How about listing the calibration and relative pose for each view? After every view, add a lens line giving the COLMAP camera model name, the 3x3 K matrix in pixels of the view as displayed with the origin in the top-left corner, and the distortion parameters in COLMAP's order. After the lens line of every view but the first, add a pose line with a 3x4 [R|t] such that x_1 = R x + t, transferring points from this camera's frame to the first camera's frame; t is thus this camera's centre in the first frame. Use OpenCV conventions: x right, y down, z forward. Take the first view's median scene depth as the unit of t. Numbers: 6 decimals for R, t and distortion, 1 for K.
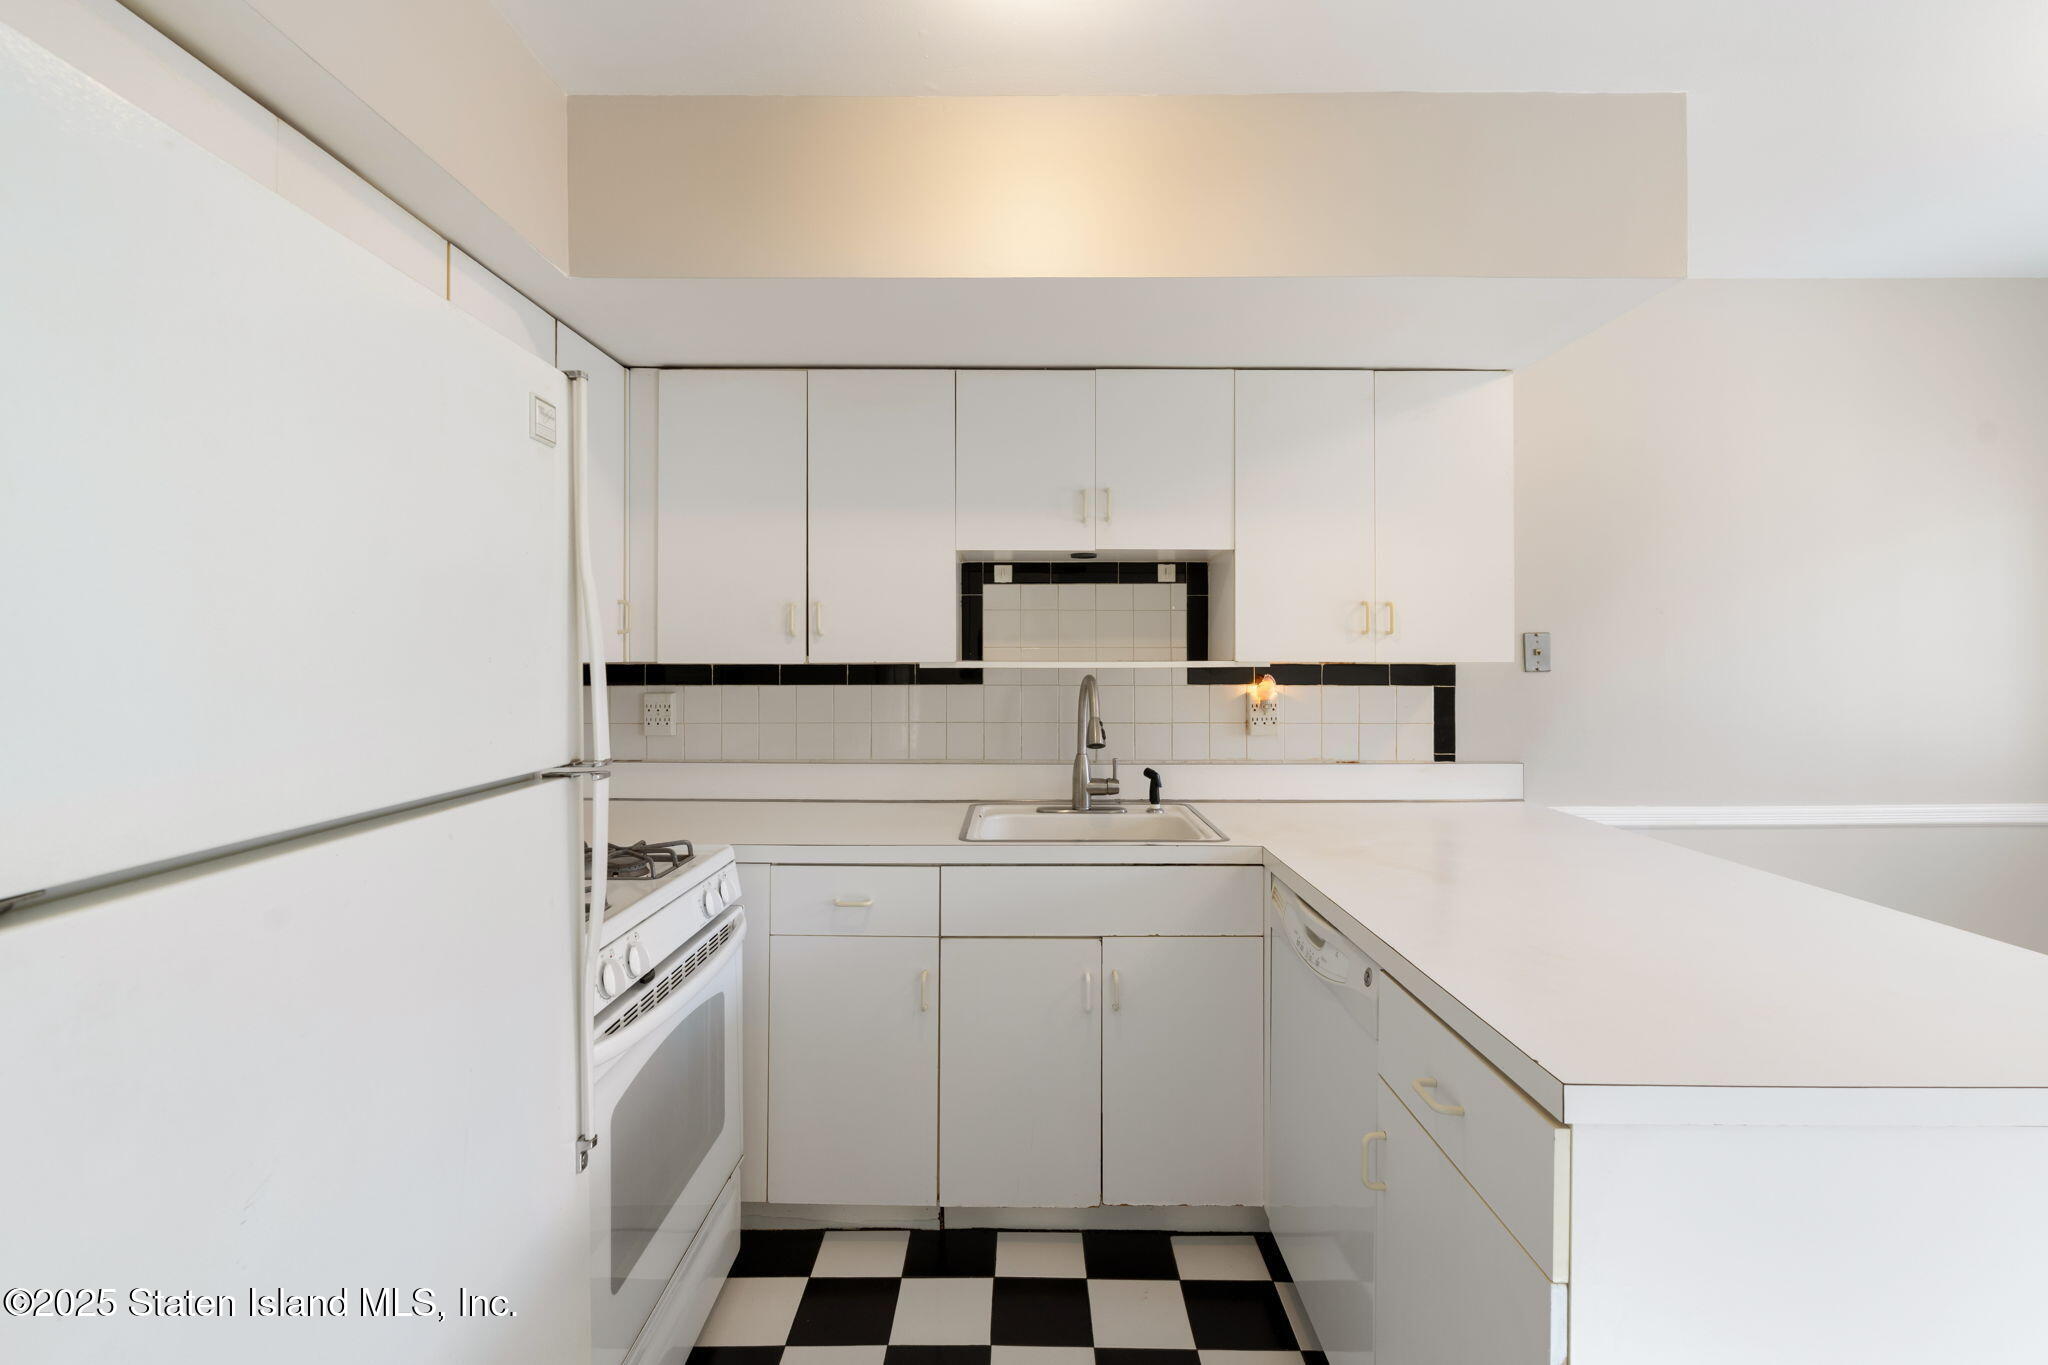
lens RADIAL K [[917.5, 0, 1023.4], [0, 917.5, 667.9], [0, 0, 1]] dist [-0.001221, -0.000165]
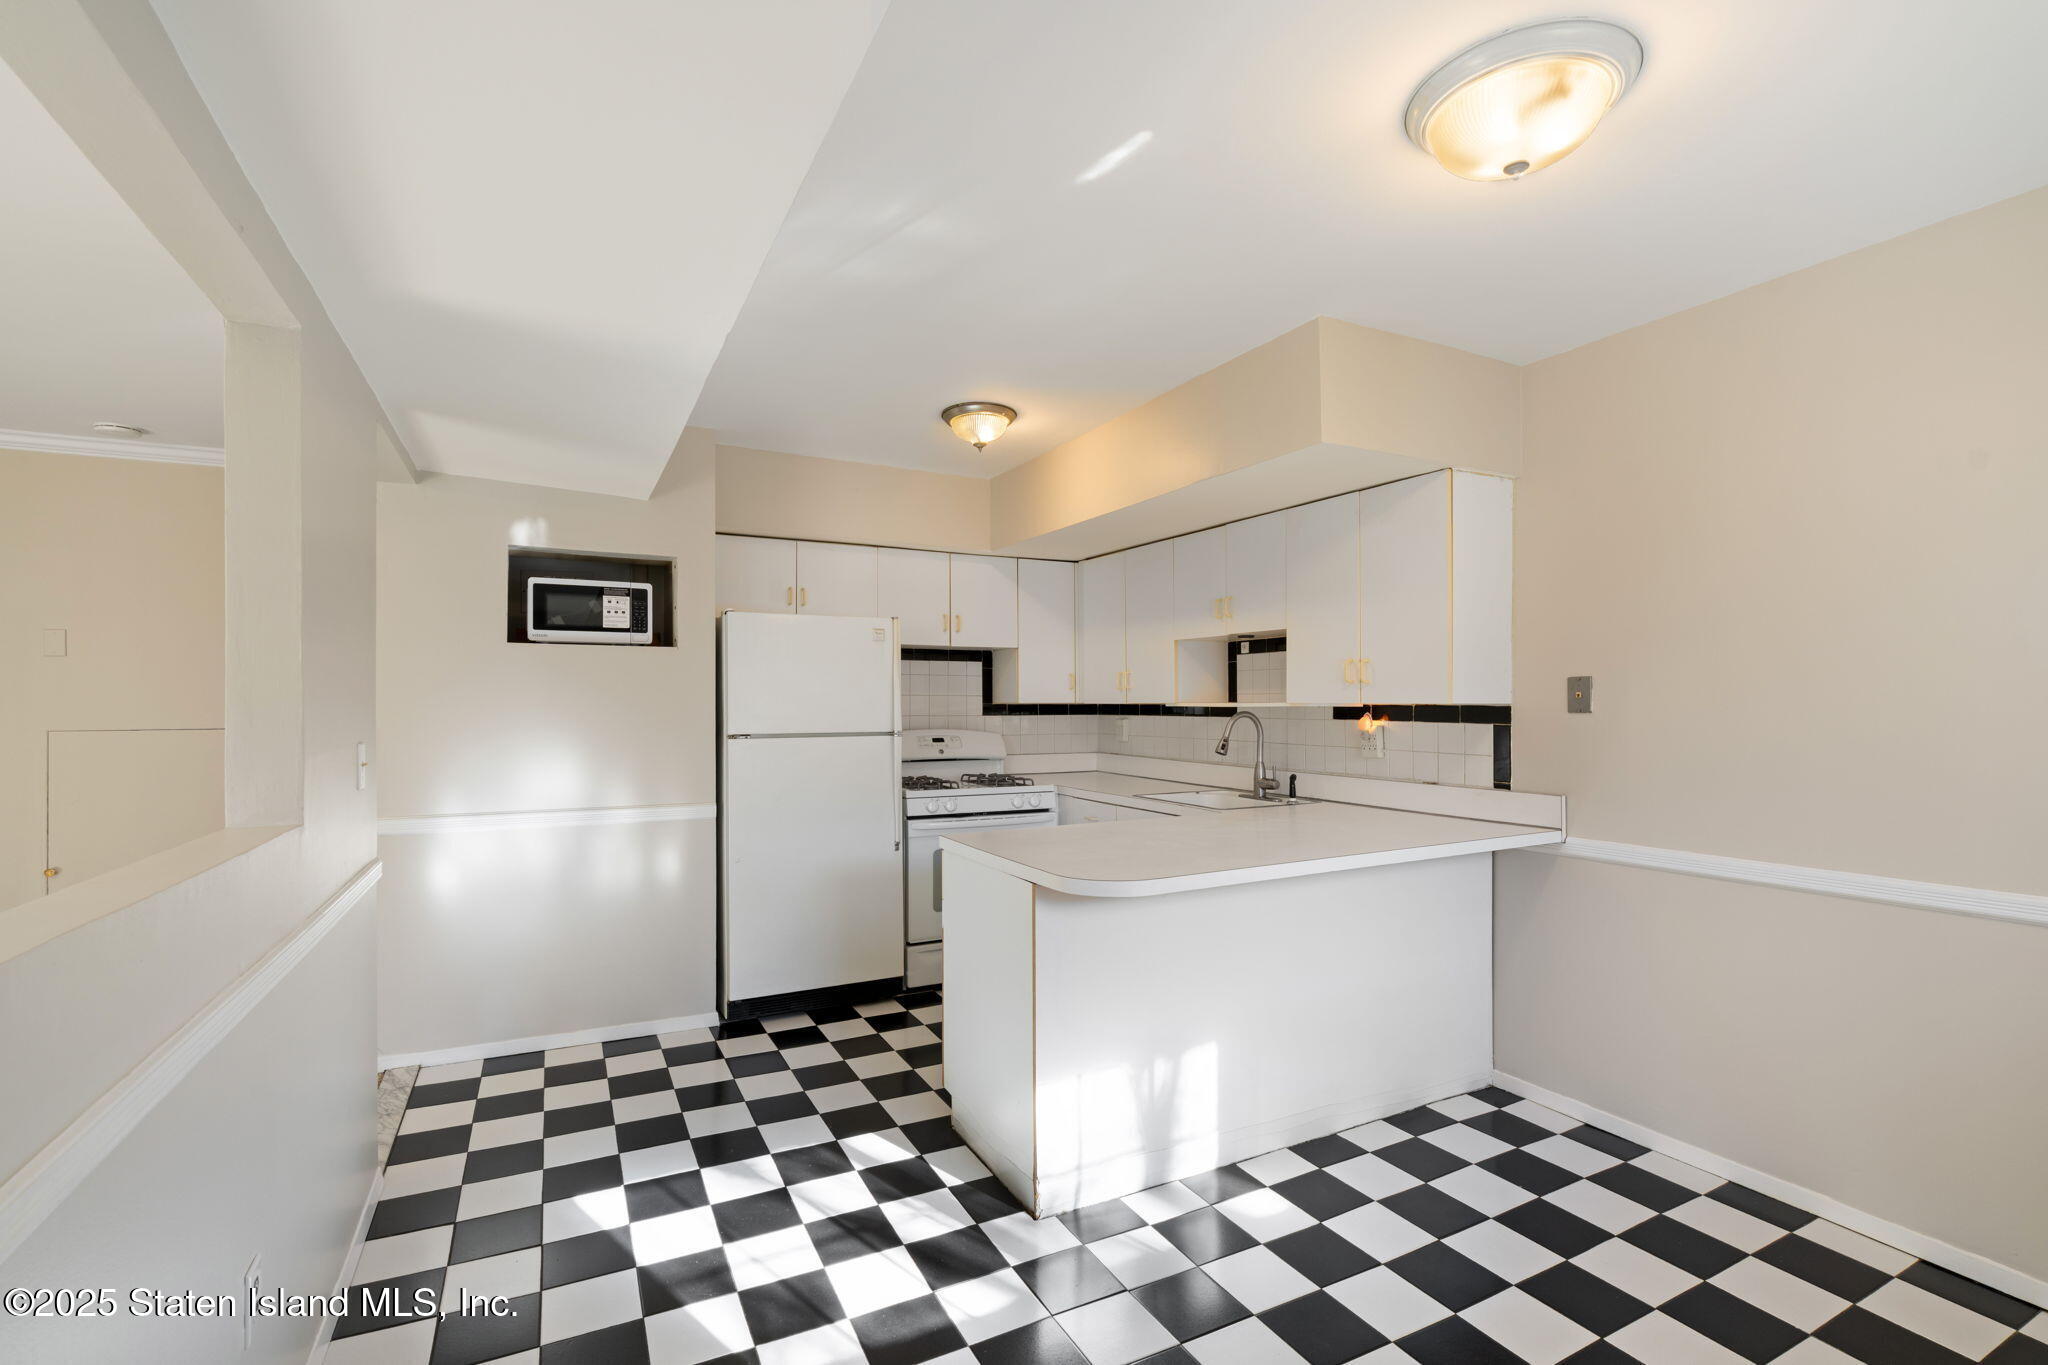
lens RADIAL K [[917.5, 0, 1032.9], [0, 917.5, 698.2], [0, 0, 1]] dist [-0.001221, -0.000165]
pose [[0.466431, -0.003557, -0.884550, 1.211271], [-0.005714, 0.999959, -0.007035, -0.001580], [0.884539, 0.008336, 0.466392, -0.066524]]
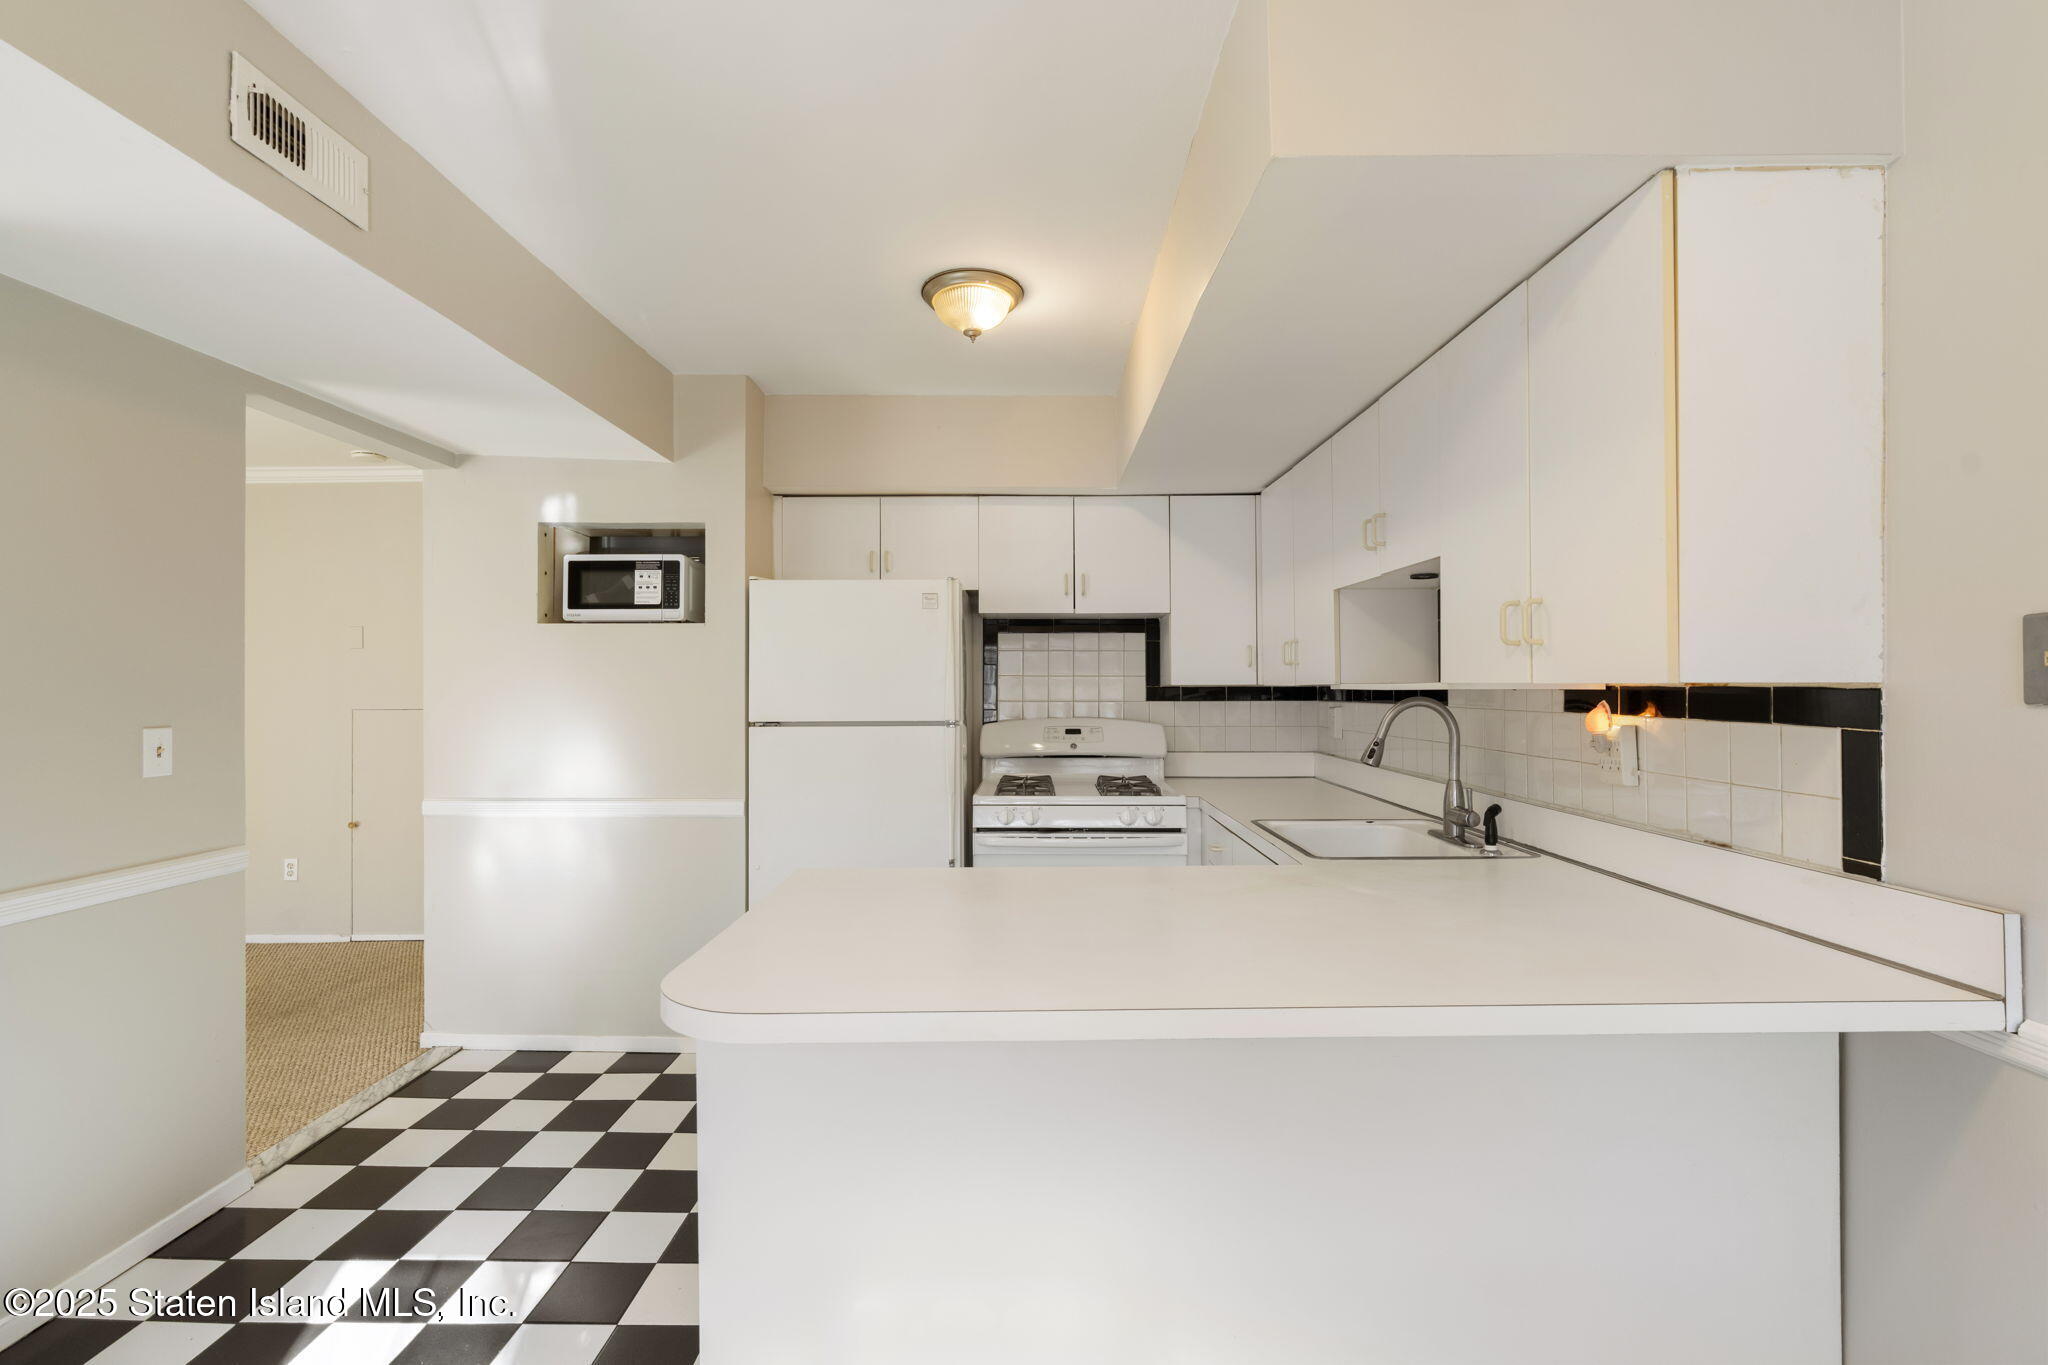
lens RADIAL K [[917.5, 0, 1024.9], [0, 917.5, 676.8], [0, 0, 1]] dist [-0.001221, -0.000165]
pose [[-0.005937, -0.010116, -0.999931, 0.976139], [-0.004312, 0.999940, -0.010090, -0.002115], [0.999973, 0.004252, -0.005981, 0.537308]]
